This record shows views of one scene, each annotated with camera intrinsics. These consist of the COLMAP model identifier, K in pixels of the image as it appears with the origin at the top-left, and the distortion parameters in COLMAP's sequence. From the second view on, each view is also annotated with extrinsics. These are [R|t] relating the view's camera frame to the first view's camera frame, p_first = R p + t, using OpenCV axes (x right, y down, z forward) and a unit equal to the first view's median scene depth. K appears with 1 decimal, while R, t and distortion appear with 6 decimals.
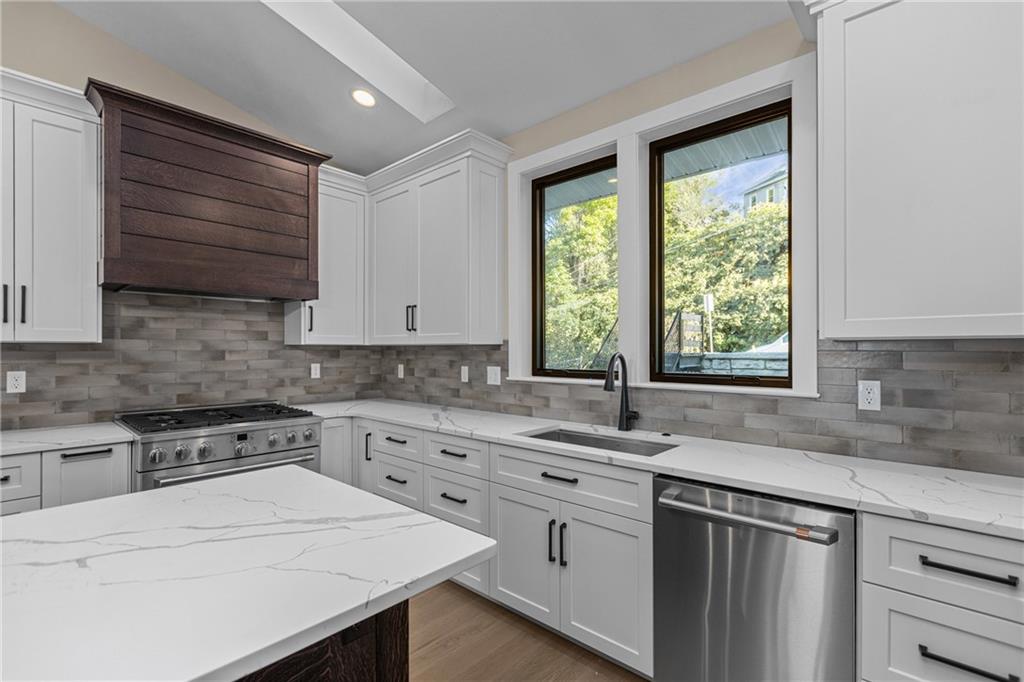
lens RADIAL K [[465.0, 0, 515.9], [0, 465.0, 339.4], [0, 0, 1]] dist [0.001869, 0.000181]
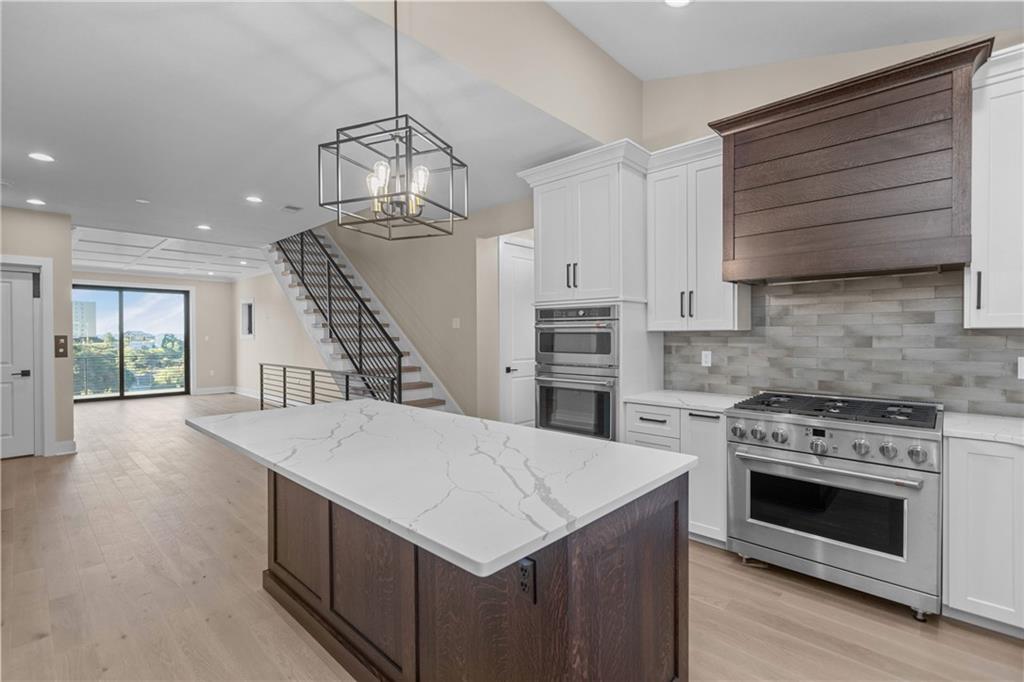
lens RADIAL K [[465.0, 0, 515.9], [0, 465.0, 339.4], [0, 0, 1]] dist [0.001869, 0.000181]
pose [[-0.018449, 0.011083, -0.999768, 0.283138], [0.026149, 0.999602, 0.010599, 0.002646], [0.999488, -0.025947, -0.018732, 0.371962]]
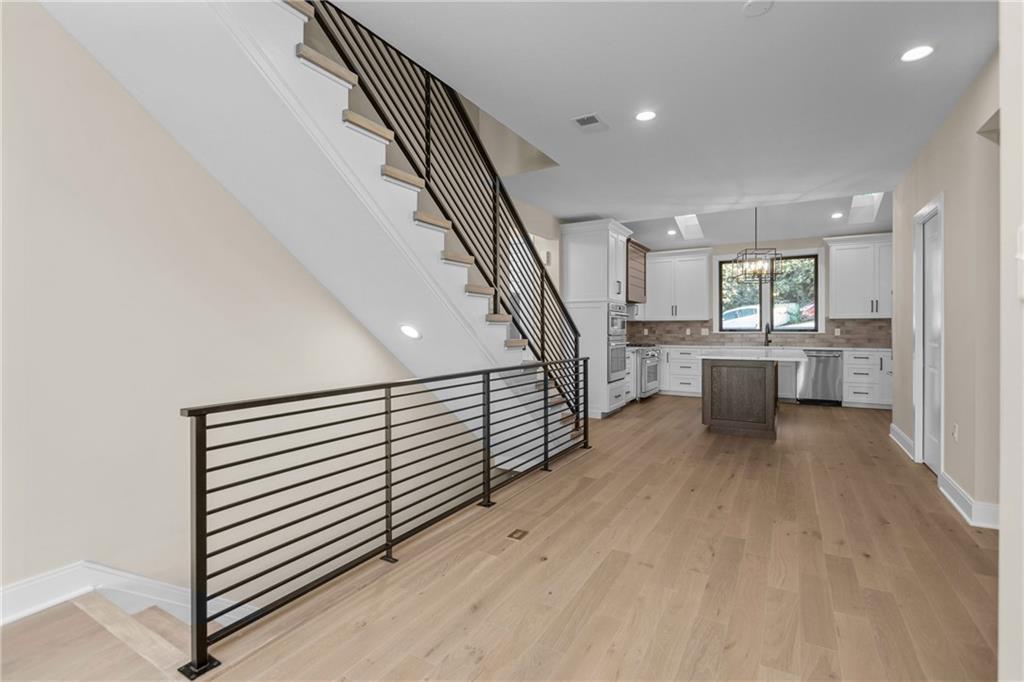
lens RADIAL K [[477.1, 0, 513.0], [0, 477.1, 329.8], [0, 0, 1]] dist [-0.001773, -0.000291]
pose [[0.979490, 0.000141, 0.201491, -2.009569], [-0.004886, 0.999722, 0.023052, 0.008275], [-0.201432, -0.023564, 0.979219, -1.775235]]
